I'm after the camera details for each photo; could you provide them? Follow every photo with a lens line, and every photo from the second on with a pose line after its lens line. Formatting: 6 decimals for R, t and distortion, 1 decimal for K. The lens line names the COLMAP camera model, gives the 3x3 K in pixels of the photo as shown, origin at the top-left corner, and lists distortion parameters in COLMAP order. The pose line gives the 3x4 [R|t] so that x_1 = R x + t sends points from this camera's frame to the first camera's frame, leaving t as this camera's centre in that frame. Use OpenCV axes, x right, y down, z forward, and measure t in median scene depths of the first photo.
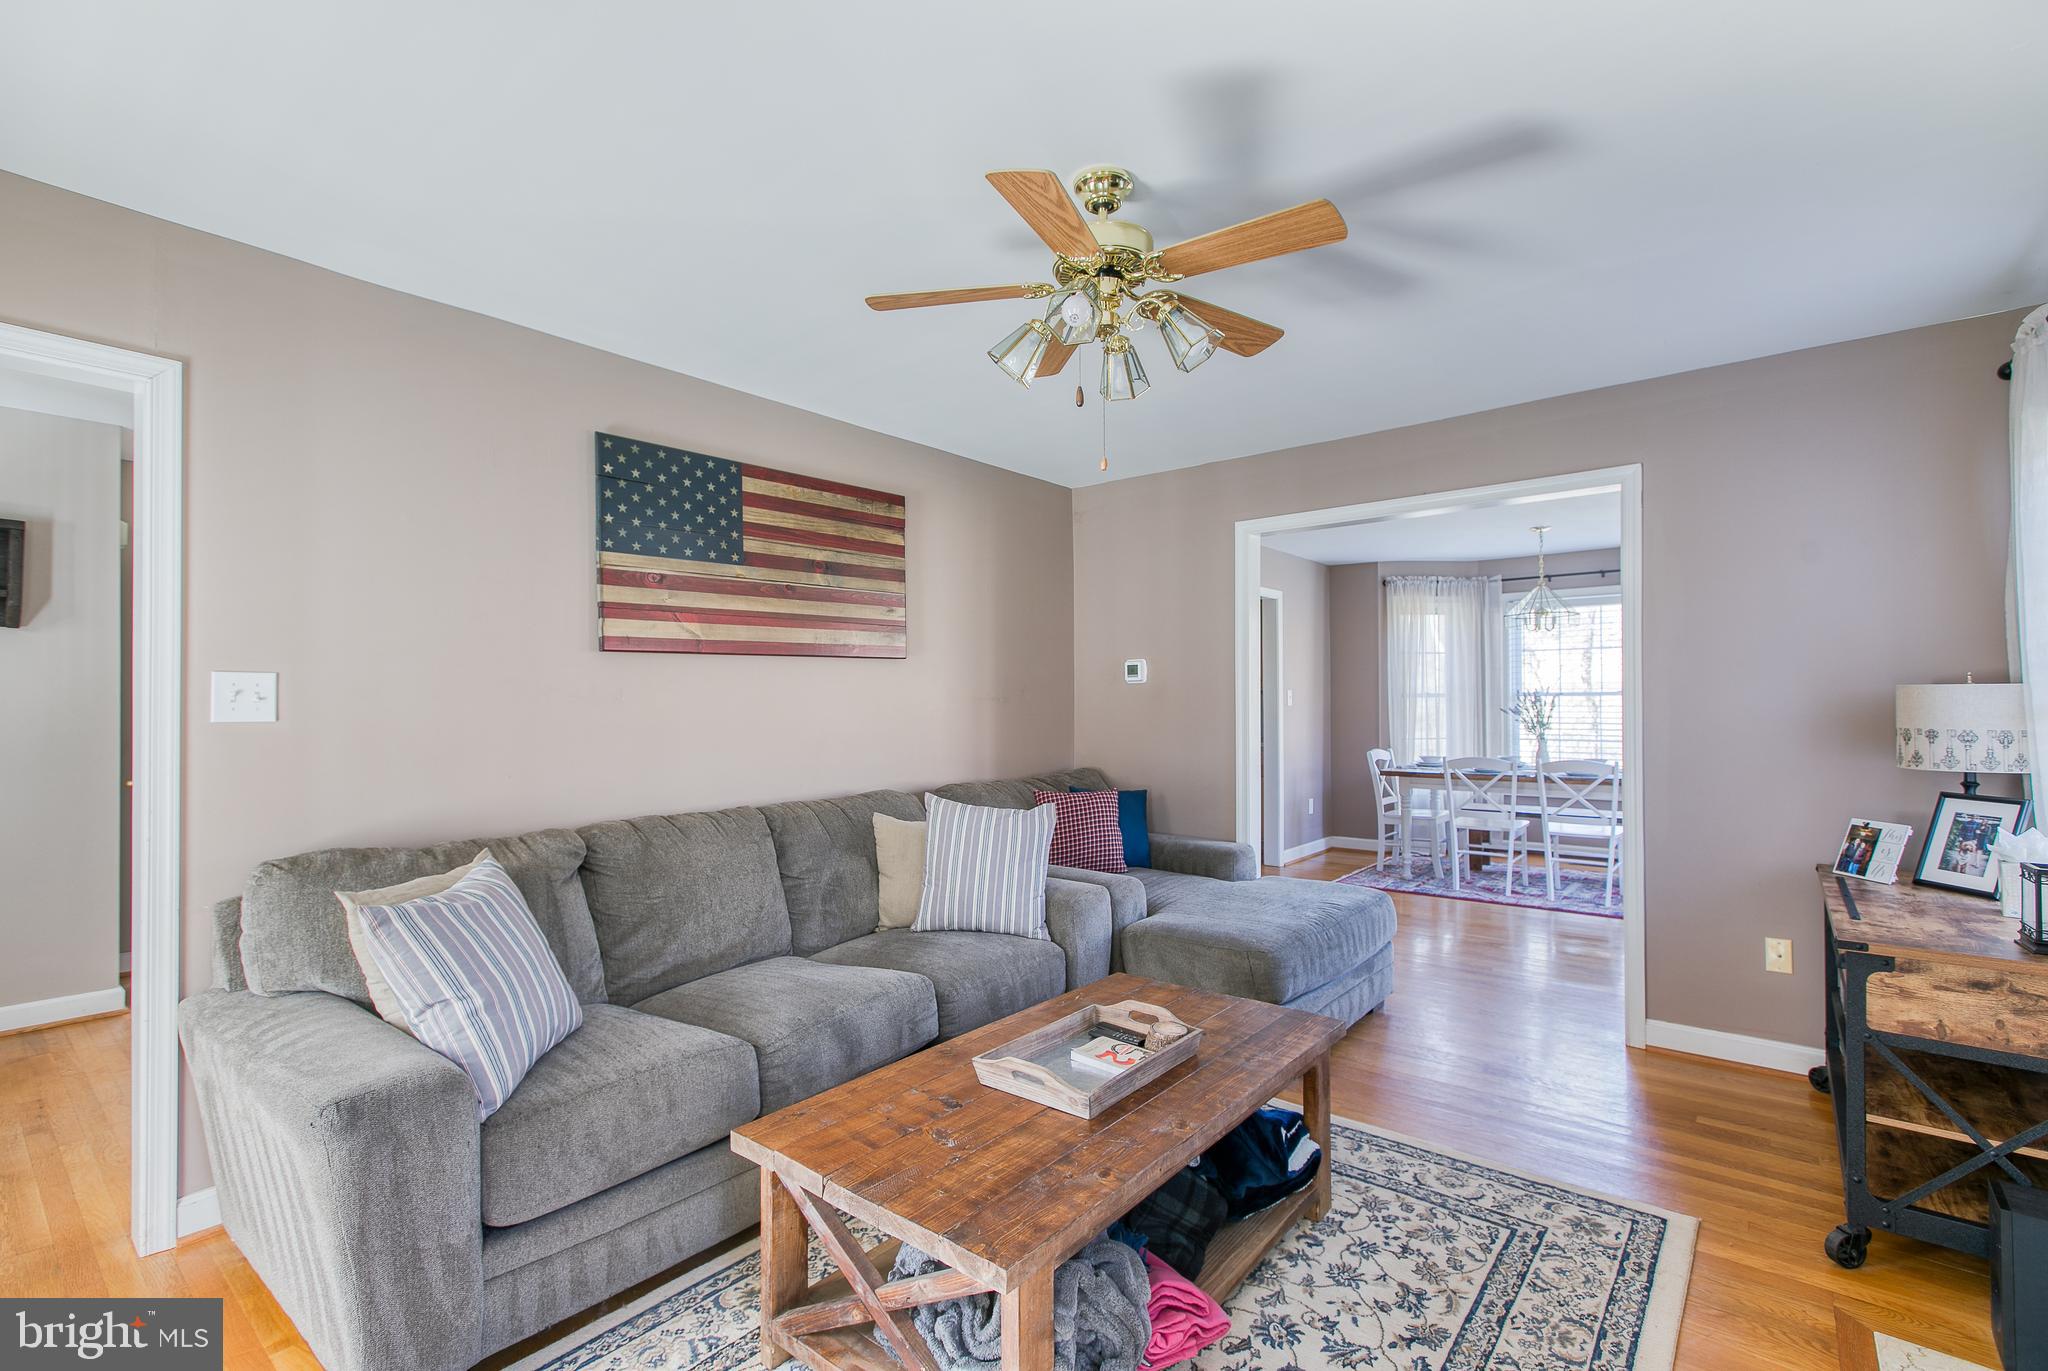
lens RADIAL K [[919.7, 0, 1029.9], [0, 919.7, 691.1], [0, 0, 1]] dist [0.002254, -0.002486]
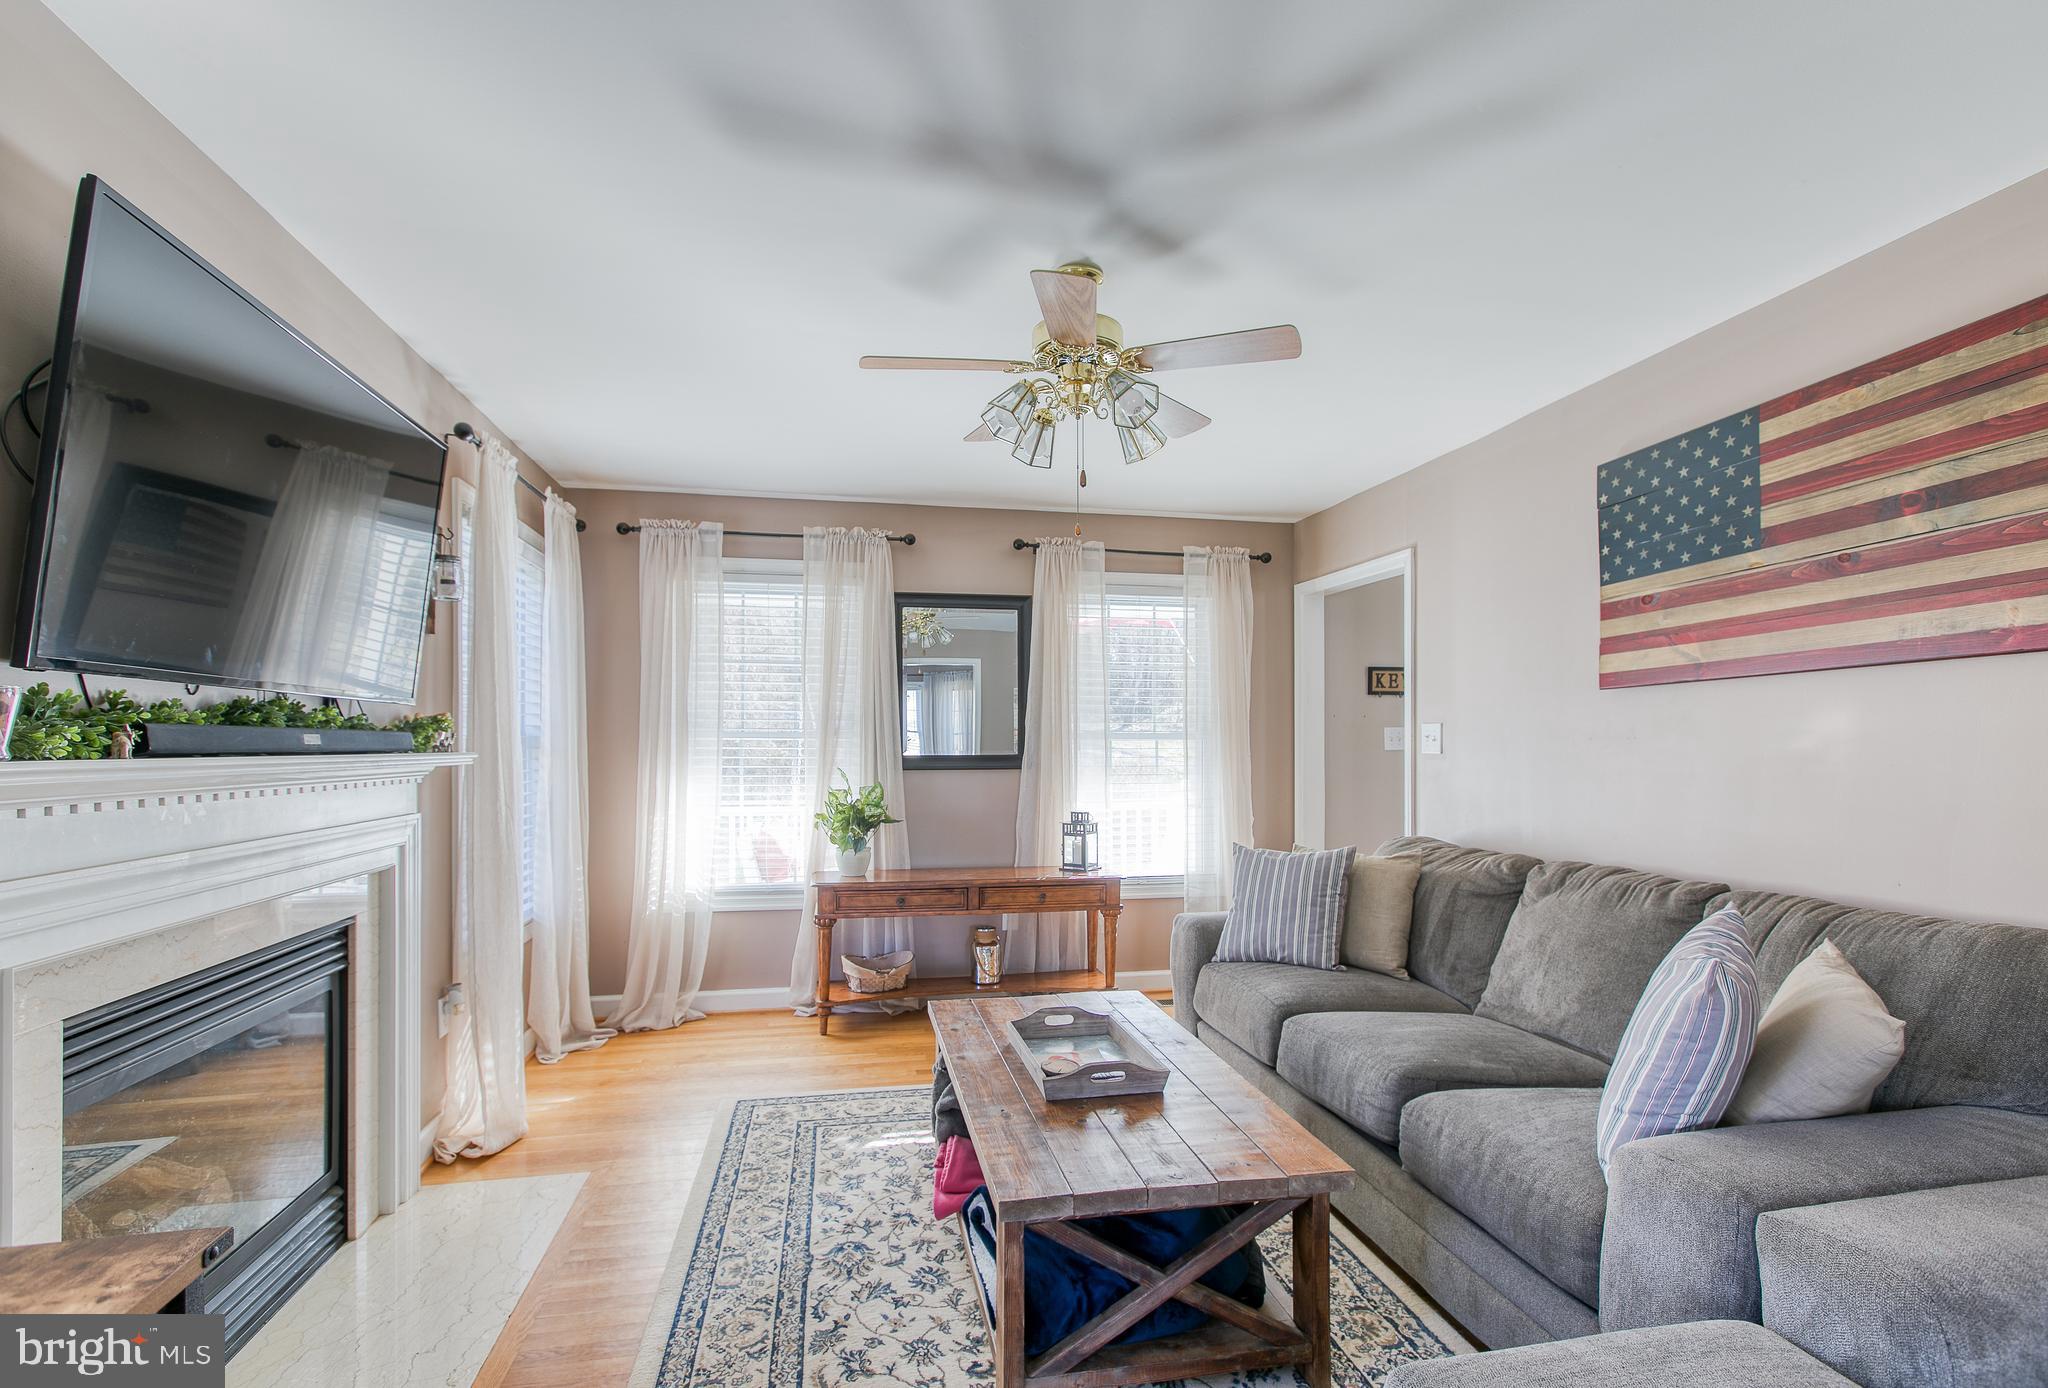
lens RADIAL K [[919.7, 0, 998.0], [0, 919.7, 739.4], [0, 0, 1]] dist [0.002254, -0.002486]
pose [[-0.652449, 0.001227, -0.757832, 0.836390], [0.012821, 0.999873, -0.009420, 0.012051], [0.757724, -0.015862, -0.652382, 1.399233]]
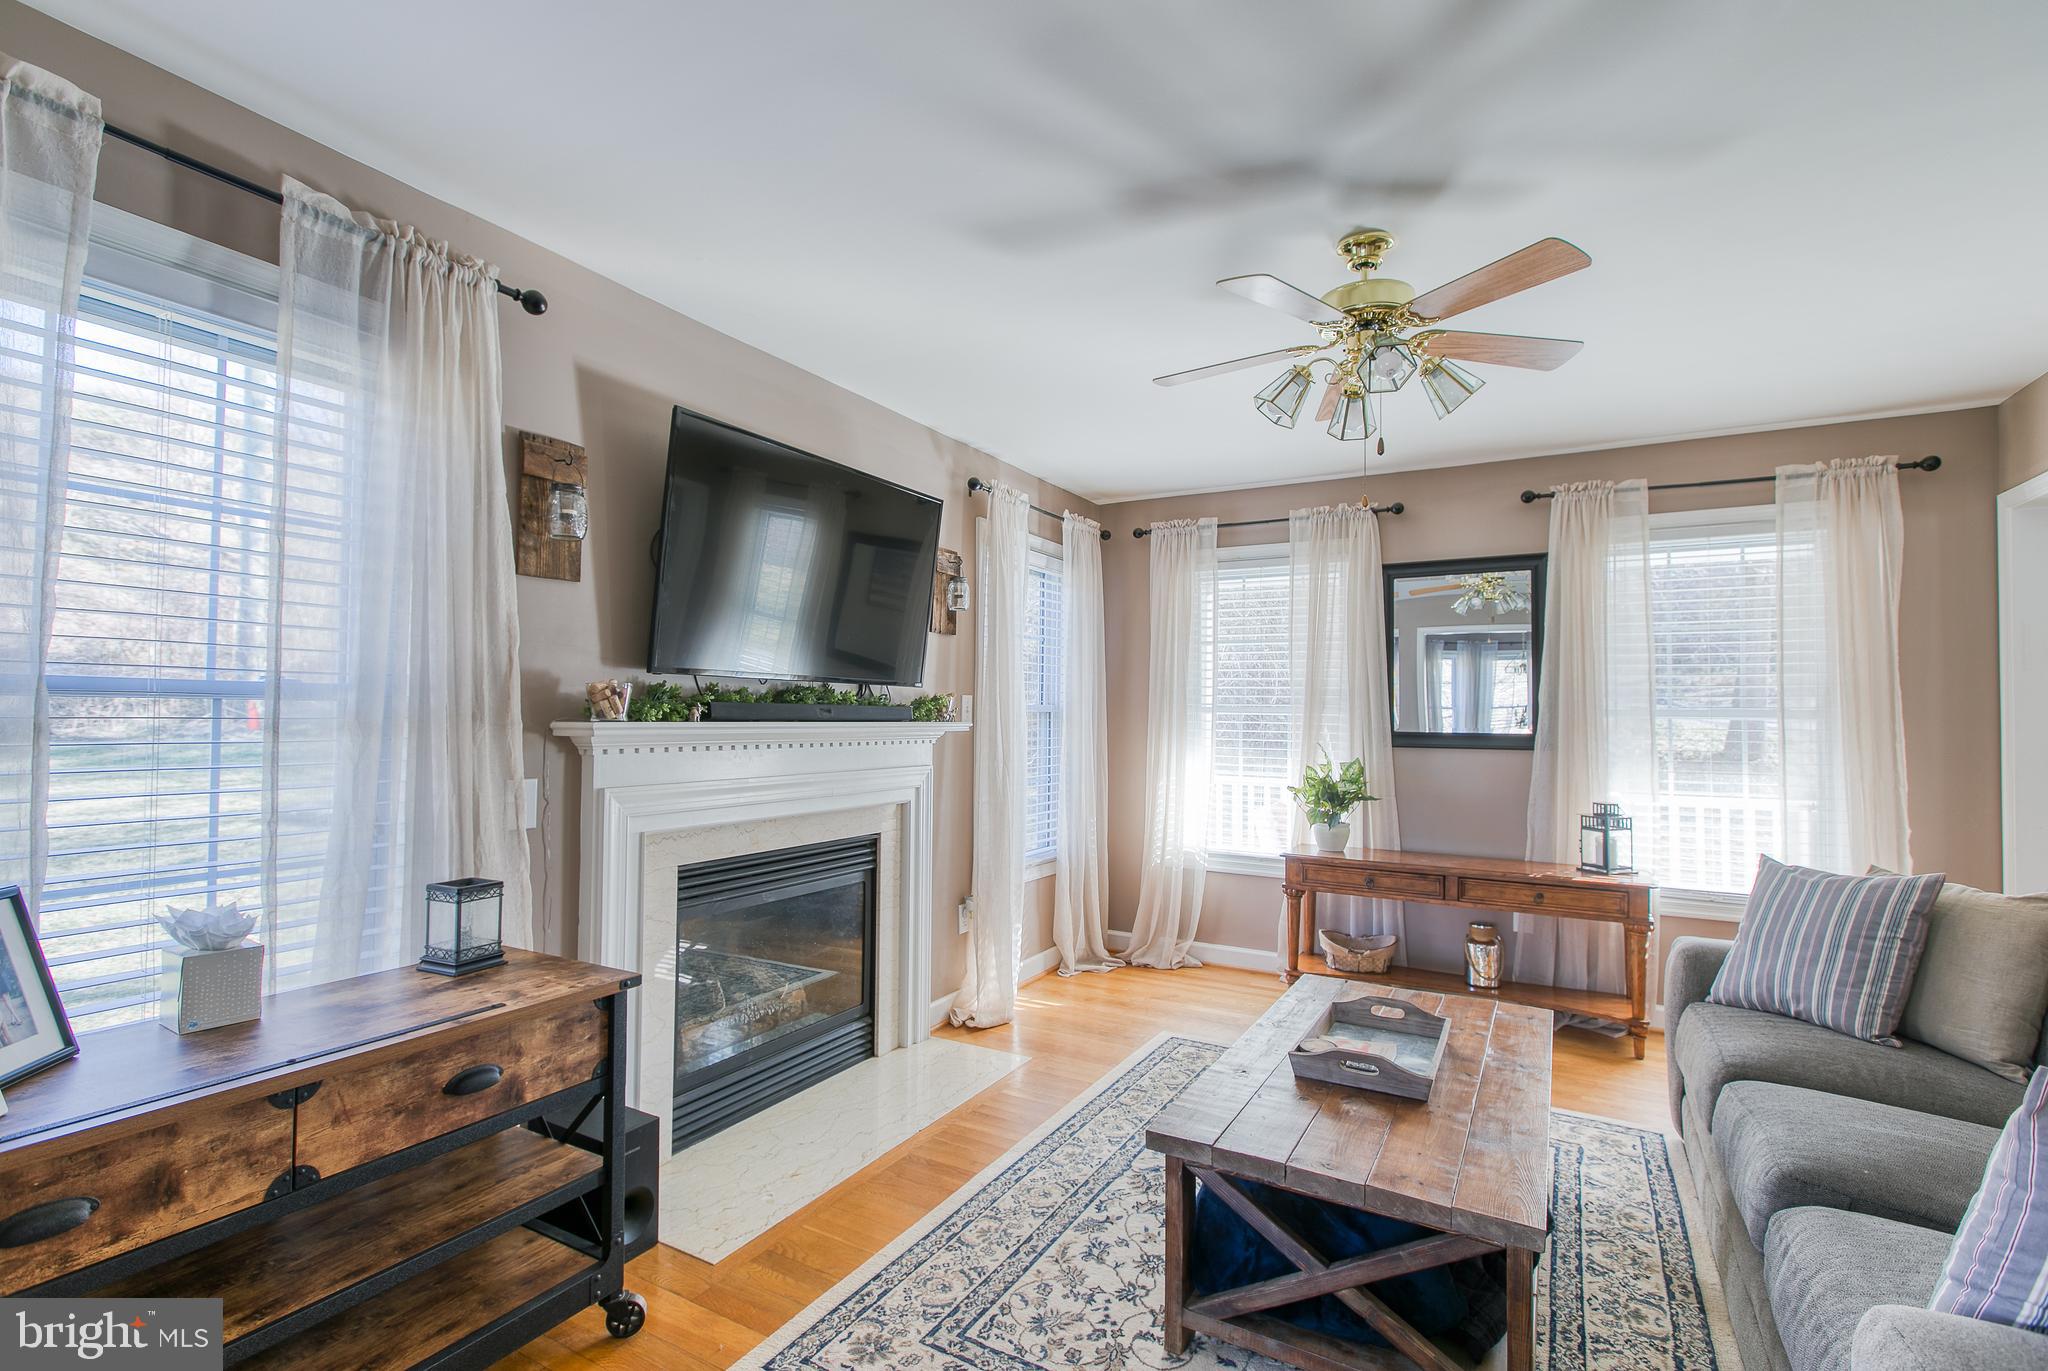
lens RADIAL K [[919.7, 0, 1028.6], [0, 919.7, 692.1], [0, 0, 1]] dist [0.002254, -0.002486]
pose [[-0.986604, -0.009654, -0.162846, 0.547928], [-0.003818, 0.999340, -0.036115, 0.014306], [0.163087, -0.035009, -0.985990, 1.691490]]
